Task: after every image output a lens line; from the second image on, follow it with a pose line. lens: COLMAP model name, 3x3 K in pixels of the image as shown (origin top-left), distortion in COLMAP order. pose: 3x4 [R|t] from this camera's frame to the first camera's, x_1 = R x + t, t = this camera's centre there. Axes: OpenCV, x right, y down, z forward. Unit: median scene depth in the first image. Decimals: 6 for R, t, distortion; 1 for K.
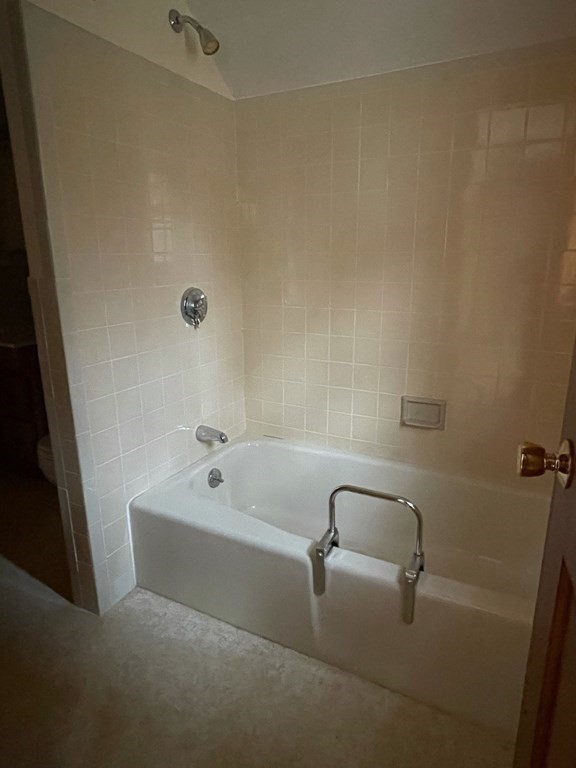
lens RADIAL K [[476.1, 0, 290.1], [0, 476.1, 377.9], [0, 0, 1]] dist [-0.000858, -0.001555]
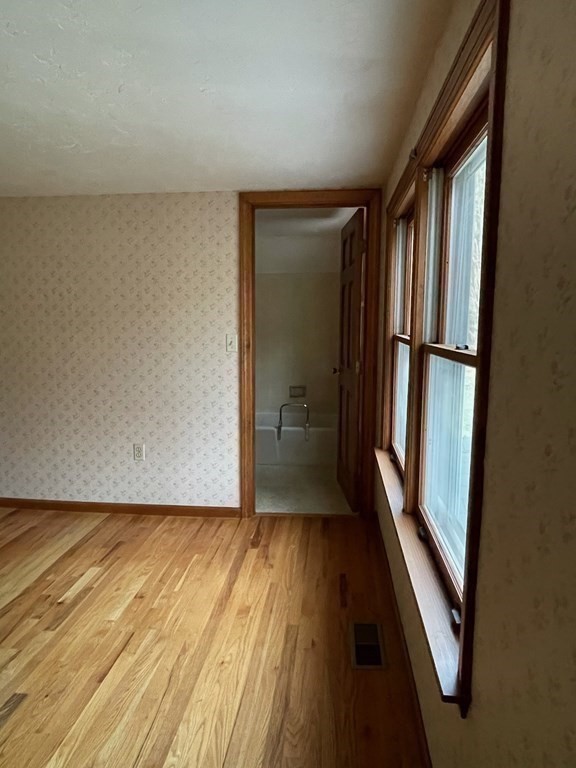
lens RADIAL K [[476.1, 0, 290.1], [0, 476.1, 377.9], [0, 0, 1]] dist [-0.000858, -0.001555]
pose [[0.927355, -0.025770, 0.373295, -1.023291], [0.078894, 0.988665, -0.127740, 0.456197], [-0.365771, 0.147911, 0.918876, -1.951919]]
